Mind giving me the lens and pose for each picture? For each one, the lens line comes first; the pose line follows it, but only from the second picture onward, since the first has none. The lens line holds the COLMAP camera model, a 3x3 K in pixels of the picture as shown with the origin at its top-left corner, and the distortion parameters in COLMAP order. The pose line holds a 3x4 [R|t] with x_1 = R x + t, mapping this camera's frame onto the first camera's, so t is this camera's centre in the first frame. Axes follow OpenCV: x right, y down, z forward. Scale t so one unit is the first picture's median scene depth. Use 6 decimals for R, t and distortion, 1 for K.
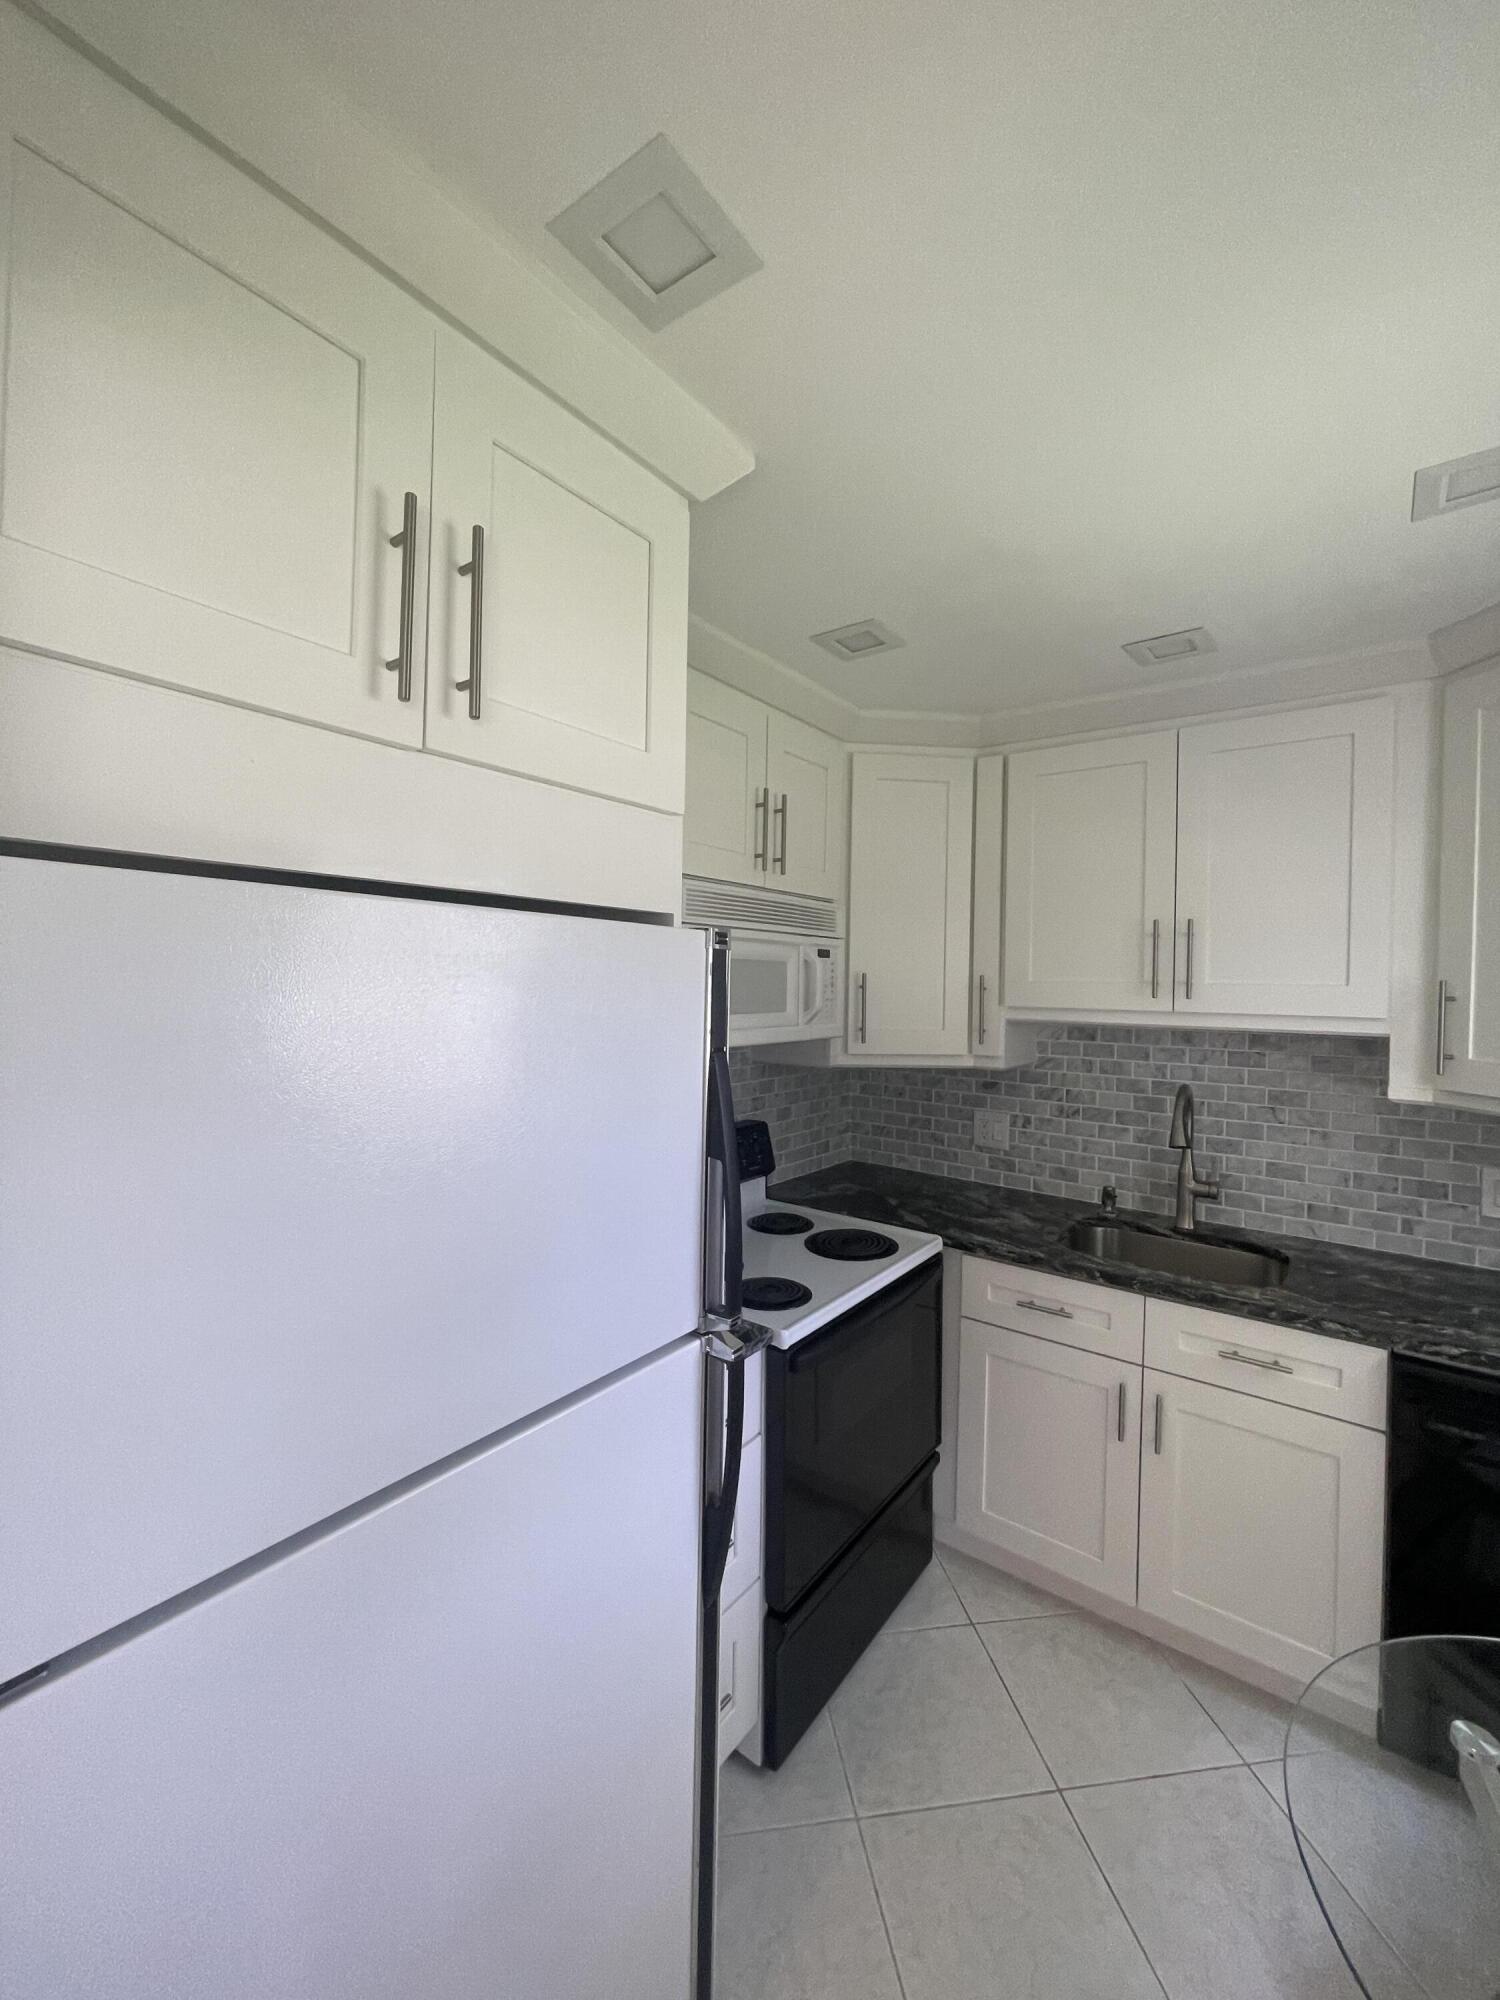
lens RADIAL K [[803.7, 0, 743.8], [0, 803.7, 986.1], [0, 0, 1]] dist [-0.006790, 0.000441]
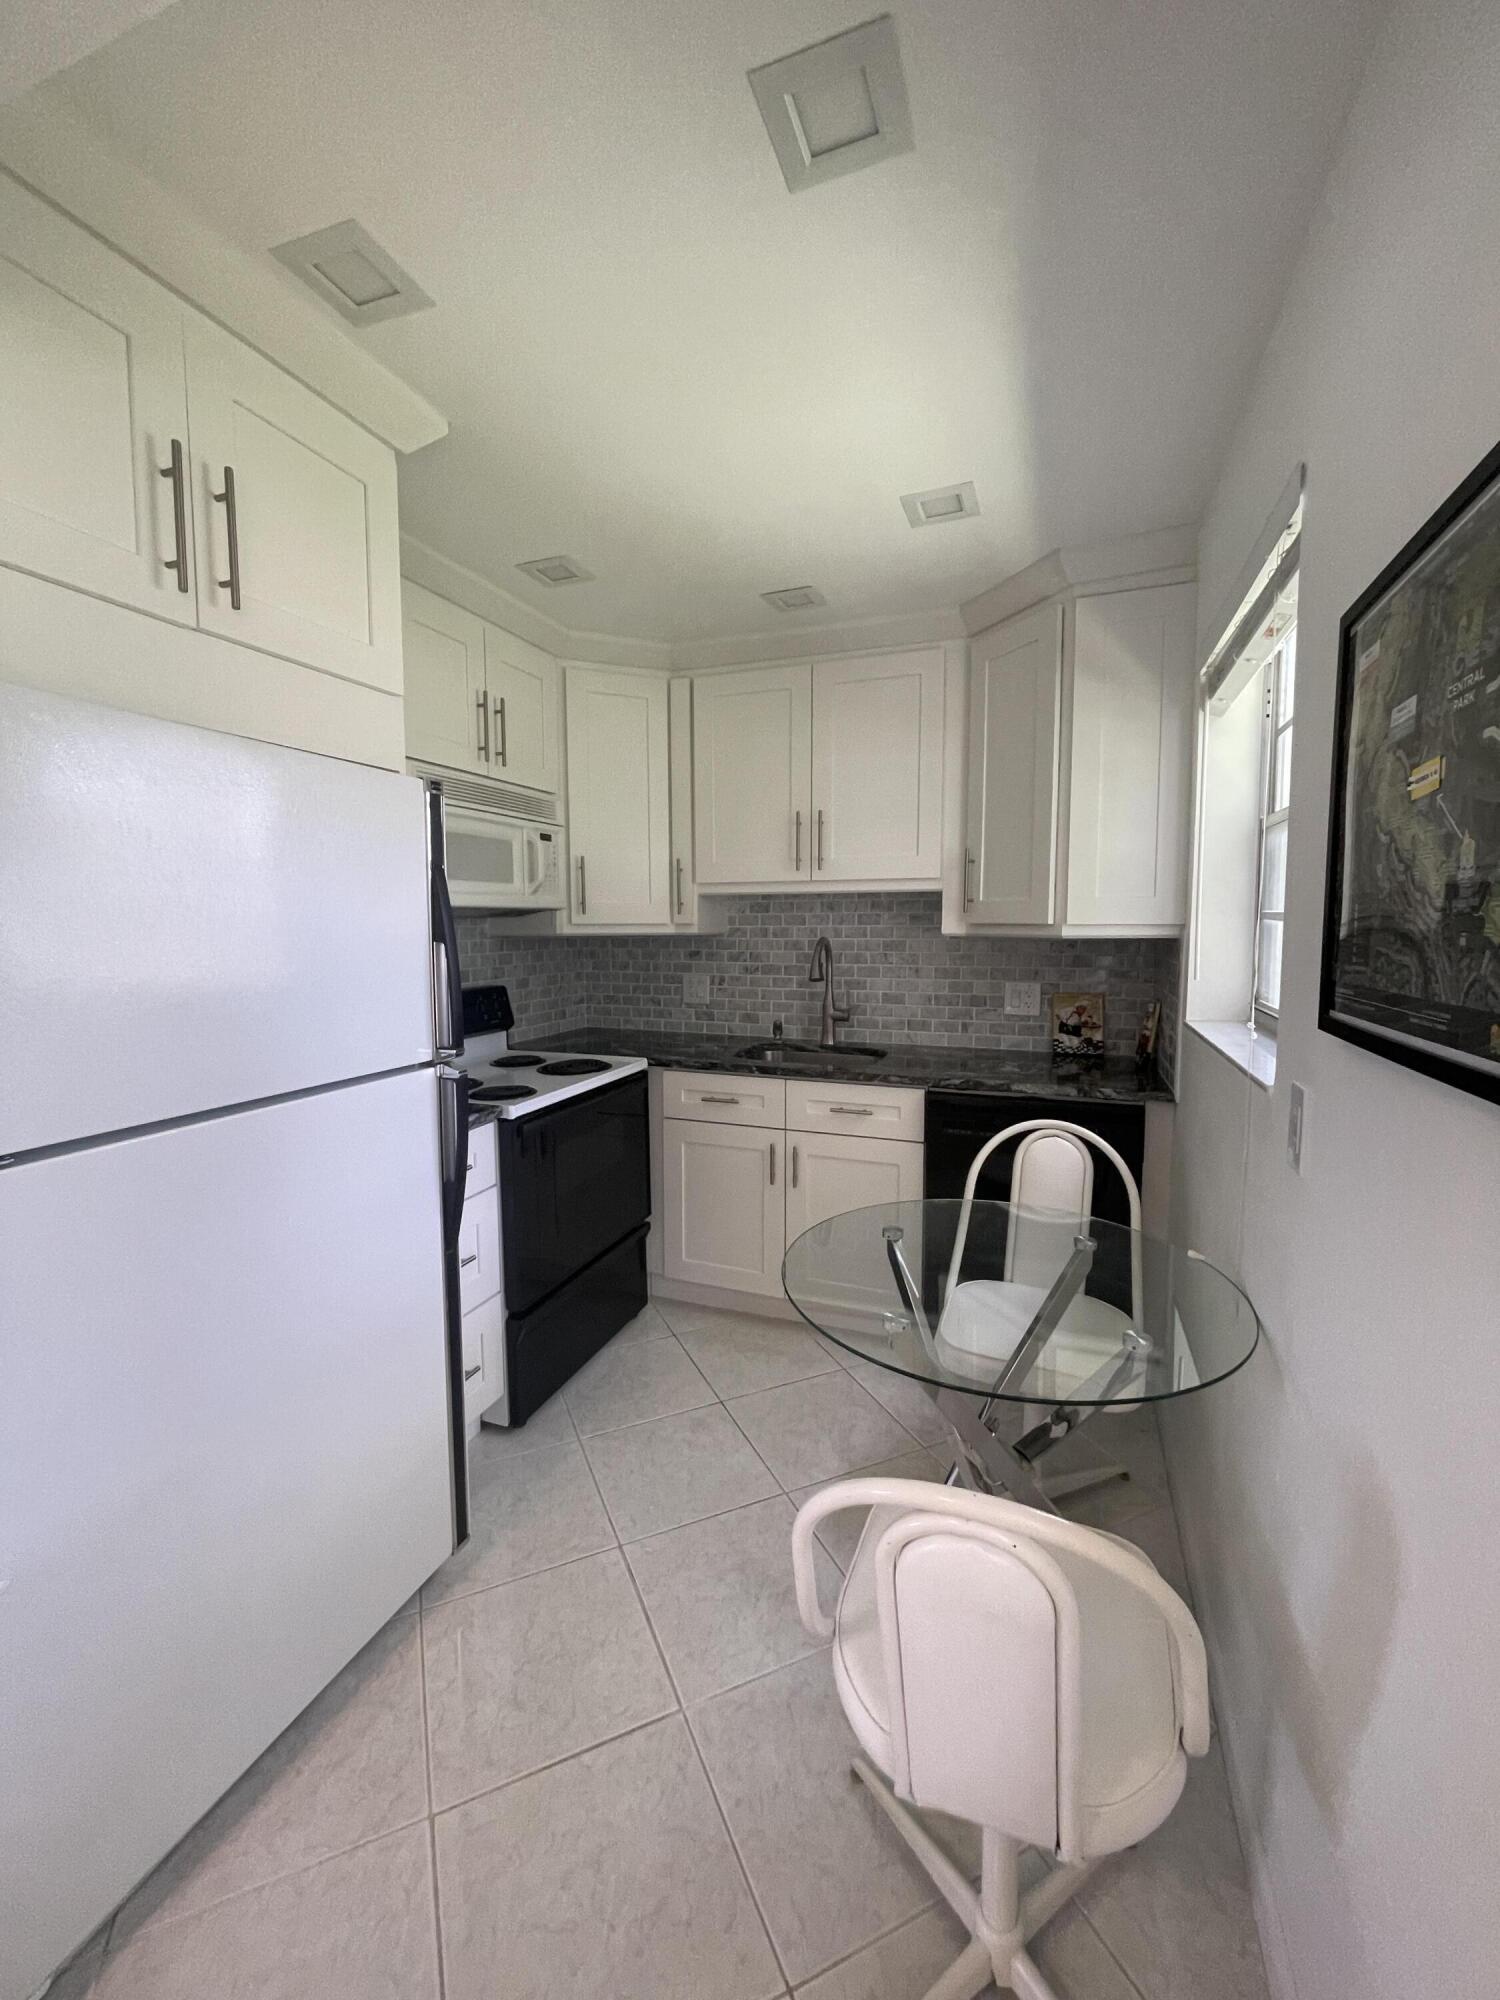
lens RADIAL K [[805.6, 0, 739.5], [0, 805.6, 986.0], [0, 0, 1]] dist [0.001144, 0.000148]
pose [[0.961333, -0.041956, 0.272174, 0.043463], [0.020979, 0.996611, 0.079533, 0.097774], [-0.274589, -0.070747, 0.958956, -0.272483]]
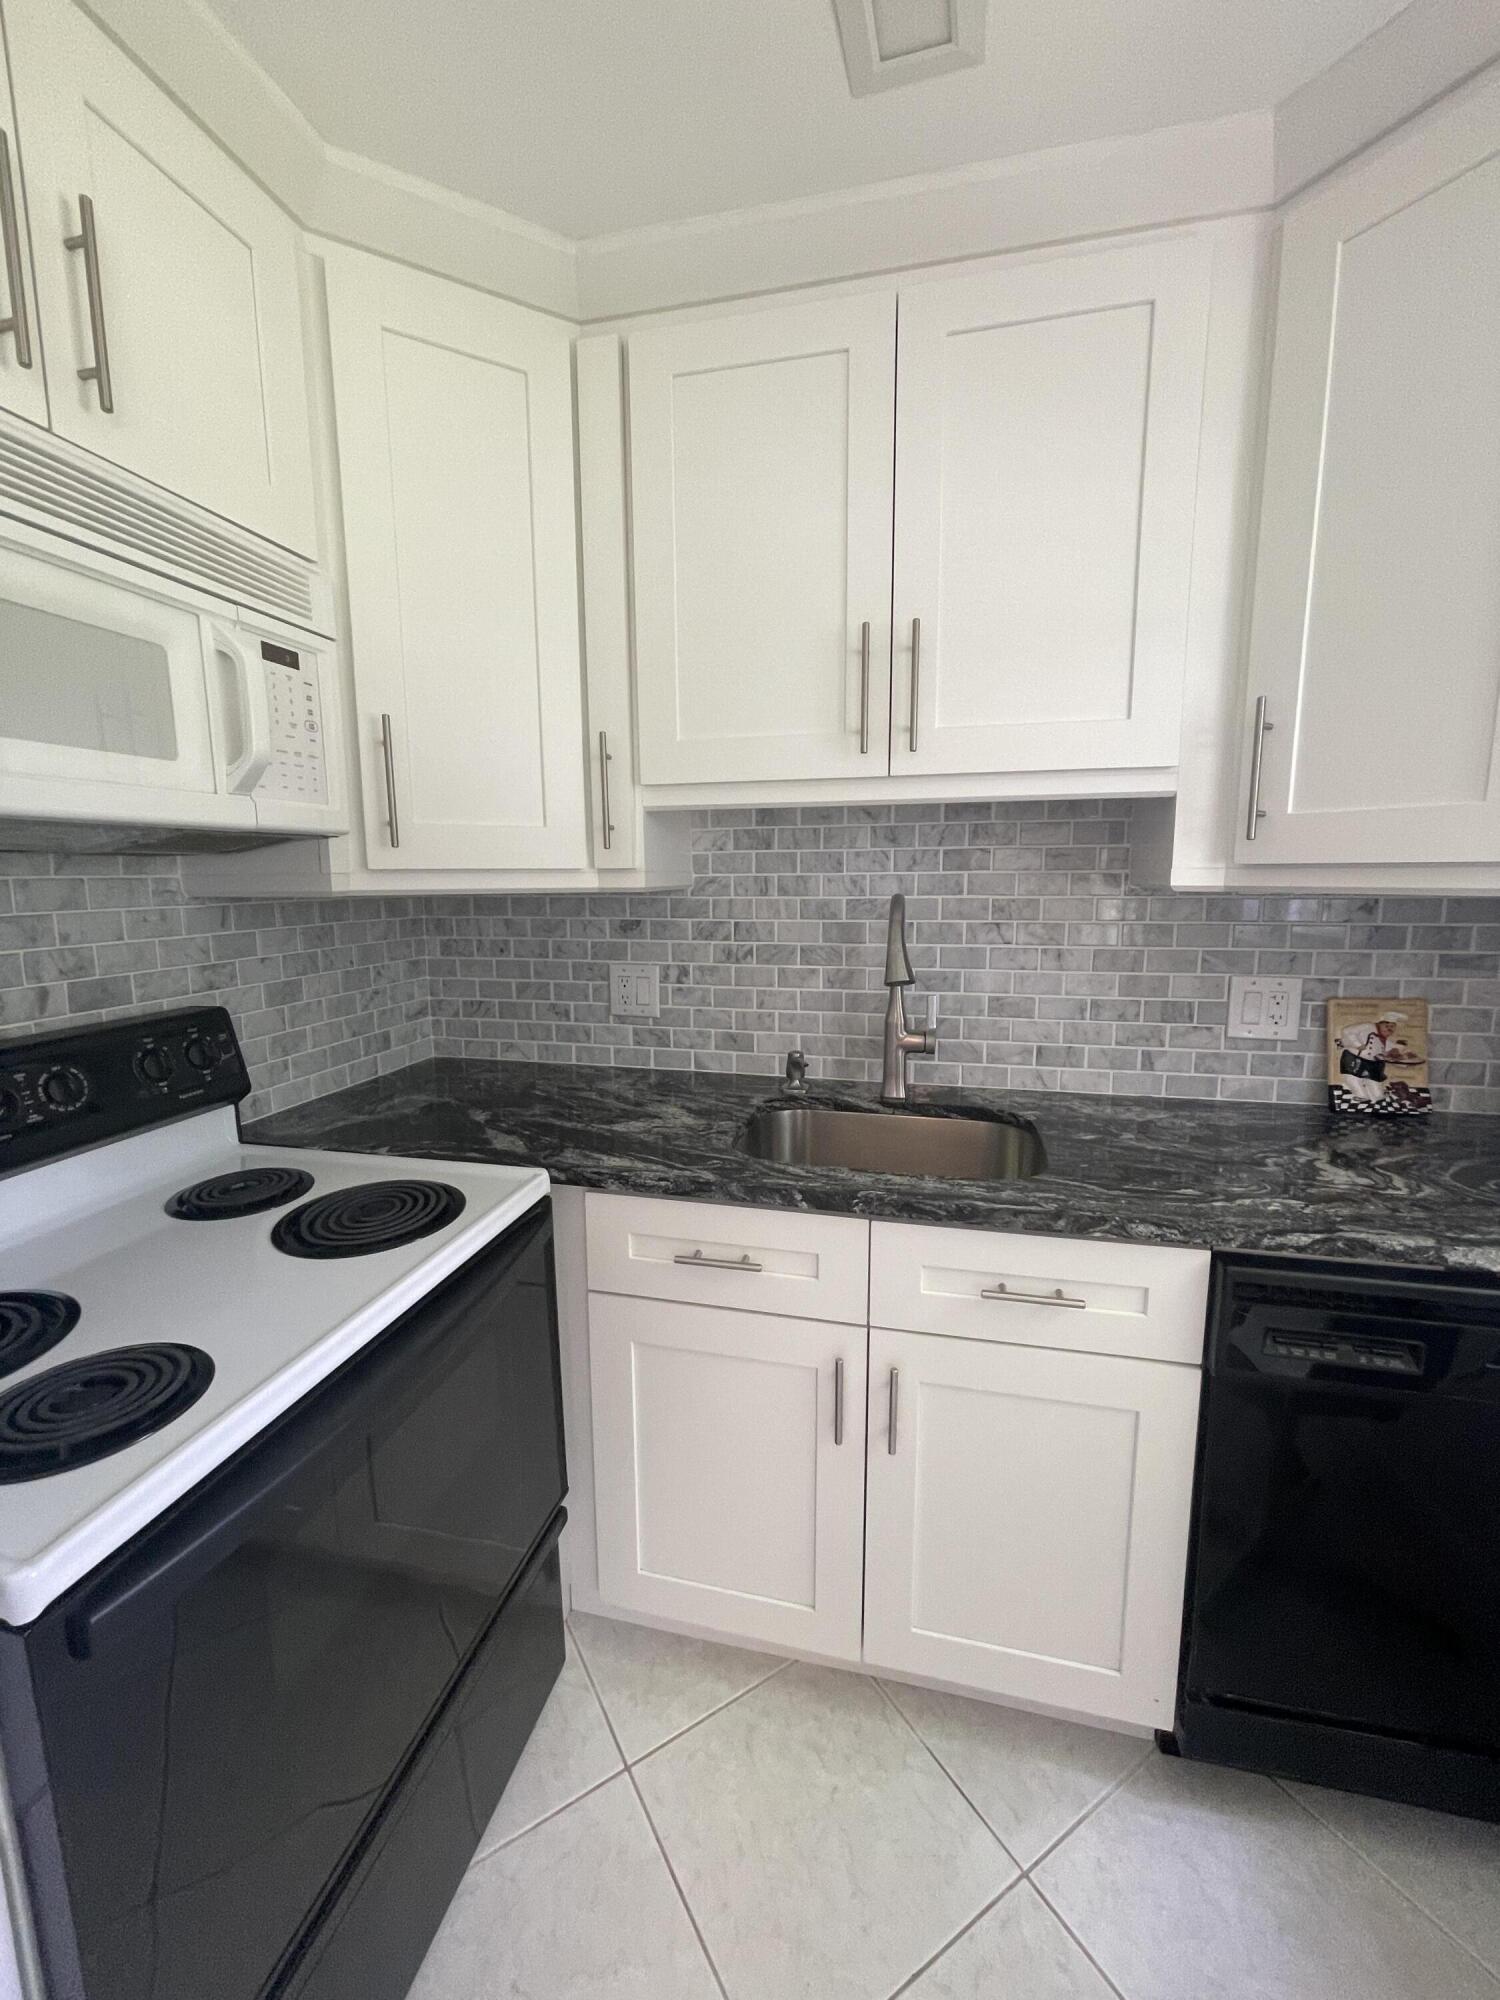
lens RADIAL K [[803.7, 0, 743.8], [0, 803.7, 986.1], [0, 0, 1]] dist [-0.006790, 0.000441]
pose [[0.916439, -0.078885, 0.392323, 0.161307], [0.024915, 0.989724, 0.140804, 0.104765], [-0.399399, -0.119264, 0.908987, 0.439256]]
